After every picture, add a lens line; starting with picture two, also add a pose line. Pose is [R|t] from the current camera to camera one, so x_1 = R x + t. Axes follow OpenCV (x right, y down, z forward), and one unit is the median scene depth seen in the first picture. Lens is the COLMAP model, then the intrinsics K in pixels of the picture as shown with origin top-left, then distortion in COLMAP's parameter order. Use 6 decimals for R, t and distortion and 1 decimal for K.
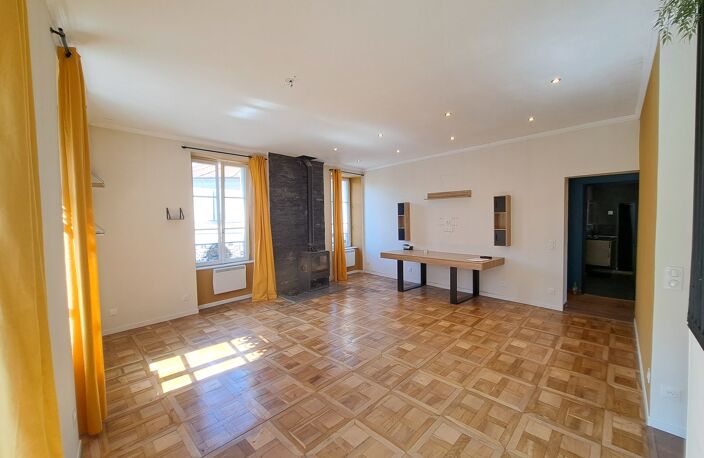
lens RADIAL K [[281.2, 0, 353.6], [0, 281.2, 229.2], [0, 0, 1]] dist [-0.011744, -0.000178]
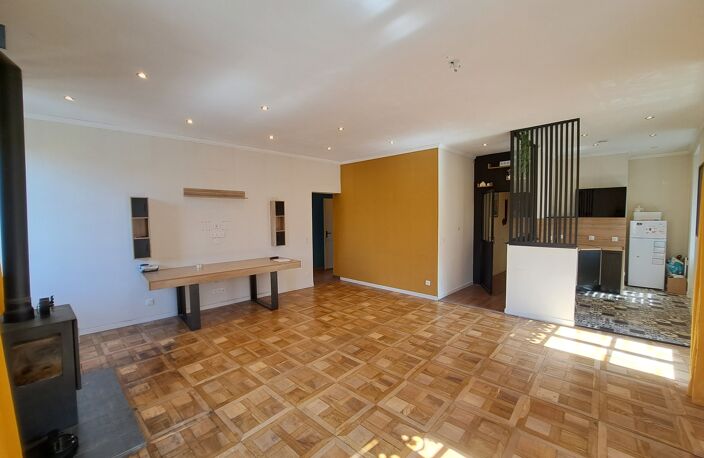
lens RADIAL K [[281.2, 0, 353.2], [0, 281.2, 230.0], [0, 0, 1]] dist [-0.011744, -0.000178]
pose [[-0.033241, -0.032078, 0.998932, -0.718049], [0.051668, 0.998093, 0.033770, -0.030905], [-0.998111, 0.052736, -0.031520, 0.884453]]
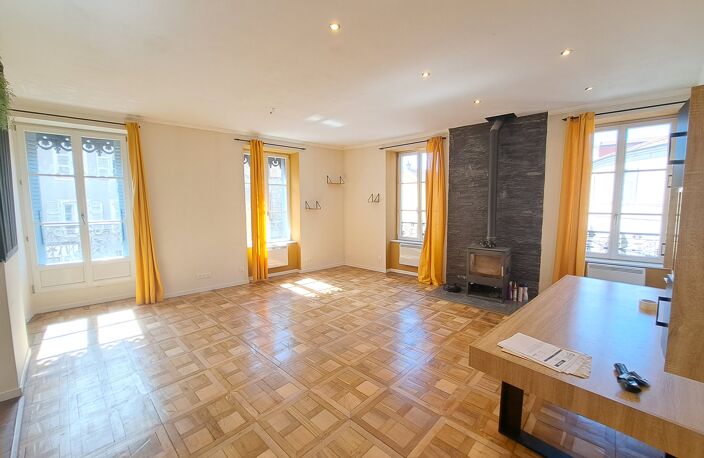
lens RADIAL K [[281.2, 0, 352.6], [0, 281.2, 228.6], [0, 0, 1]] dist [-0.011744, -0.000178]
pose [[0.007530, 0.108743, -0.994041, 0.841494], [-0.036250, 0.993446, 0.108404, -0.054514], [0.999314, 0.035218, 0.011422, 0.917316]]
